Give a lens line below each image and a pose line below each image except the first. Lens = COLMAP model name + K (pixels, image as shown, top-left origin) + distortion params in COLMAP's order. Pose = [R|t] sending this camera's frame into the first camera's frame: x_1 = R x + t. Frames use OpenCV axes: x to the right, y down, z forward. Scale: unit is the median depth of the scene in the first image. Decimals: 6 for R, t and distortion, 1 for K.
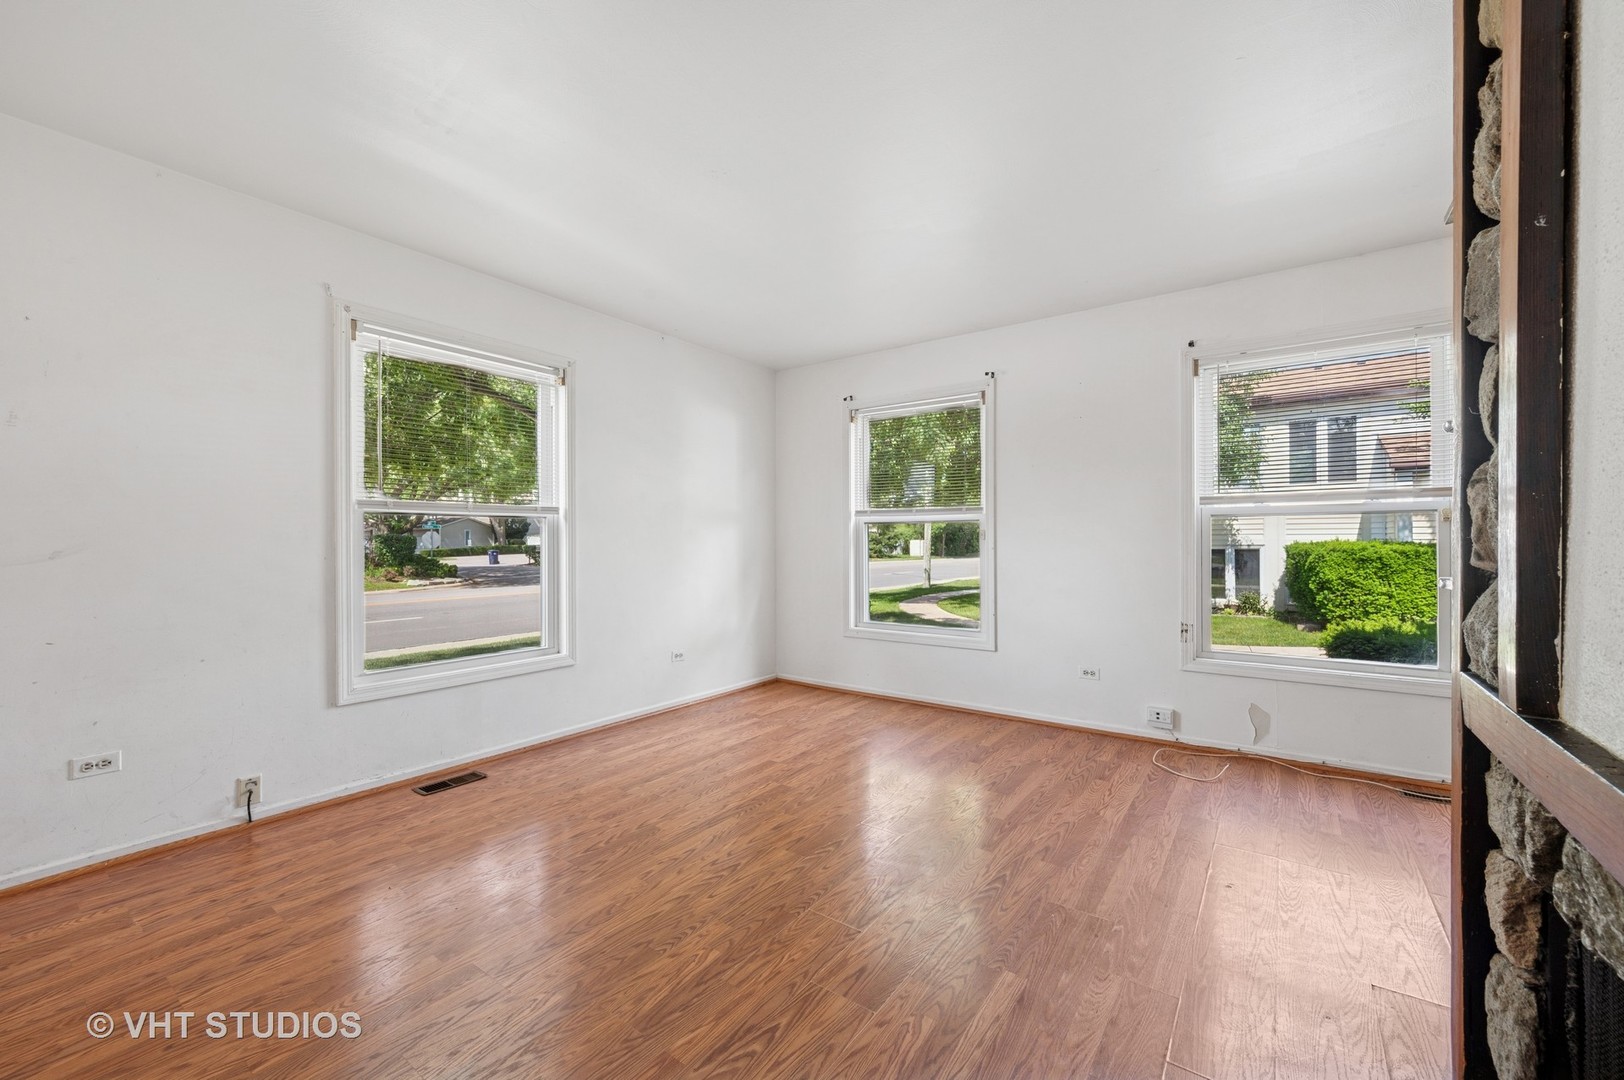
lens RADIAL K [[648.8, 0, 814.3], [0, 648.8, 535.4], [0, 0, 1]] dist [-0.004010, -0.000034]
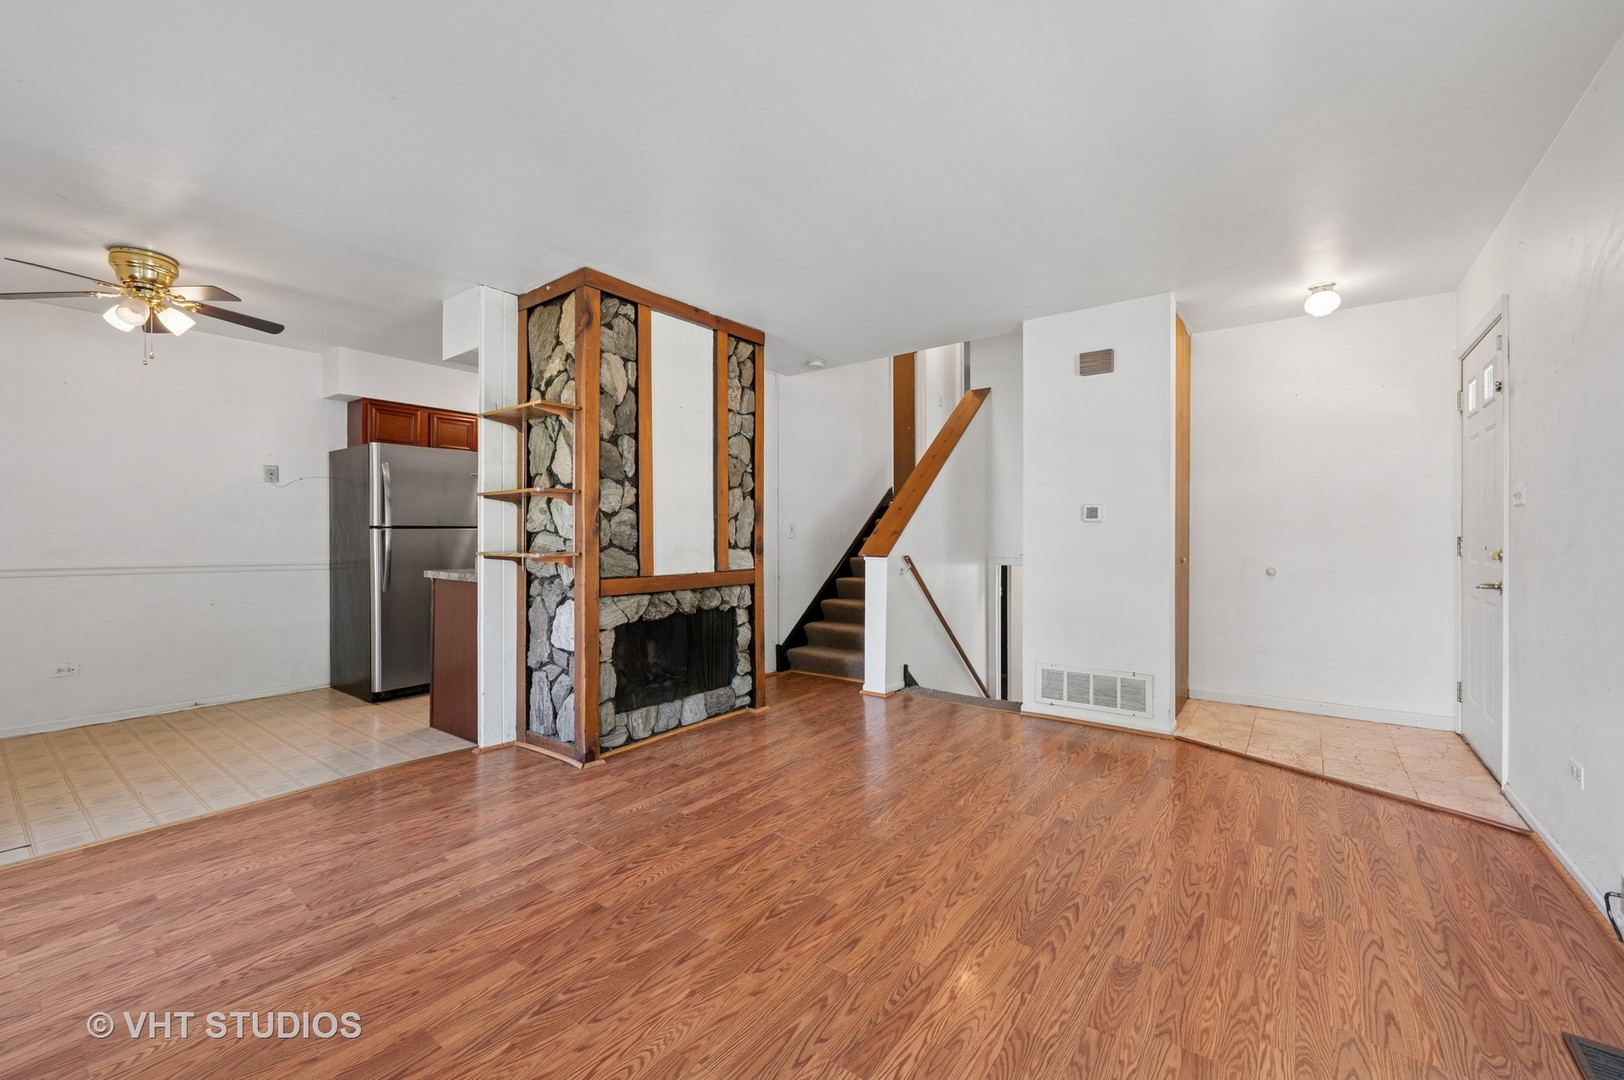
lens RADIAL K [[648.8, 0, 815.1], [0, 648.8, 539.6], [0, 0, 1]] dist [-0.004010, -0.000034]
pose [[-0.999872, 0.006465, 0.014640, -0.021048], [0.006428, 0.999976, -0.002606, 0.010148], [-0.014656, -0.002511, -0.999889, 1.256204]]
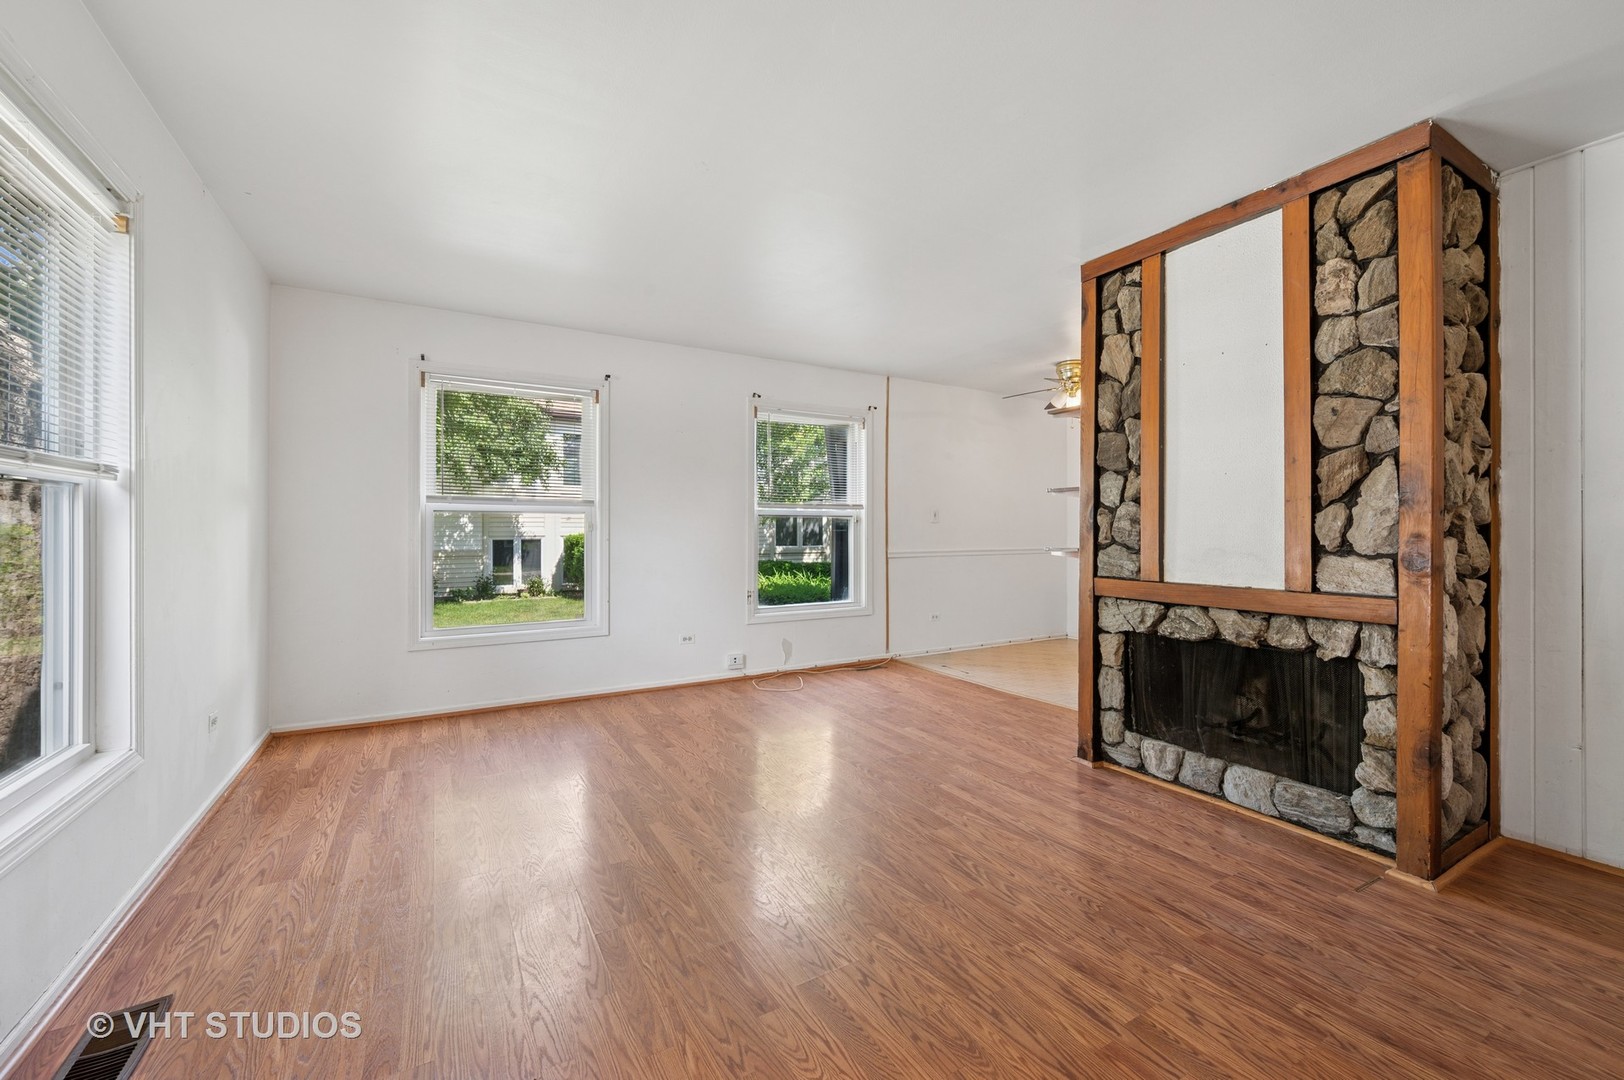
lens RADIAL K [[648.8, 0, 820.1], [0, 648.8, 533.7], [0, 0, 1]] dist [-0.004010, -0.000034]
pose [[0.397142, -0.000761, 0.917757, -0.689305], [-0.009099, 0.999947, 0.004766, 0.001046], [-0.917712, -0.010243, 0.397114, 0.302803]]
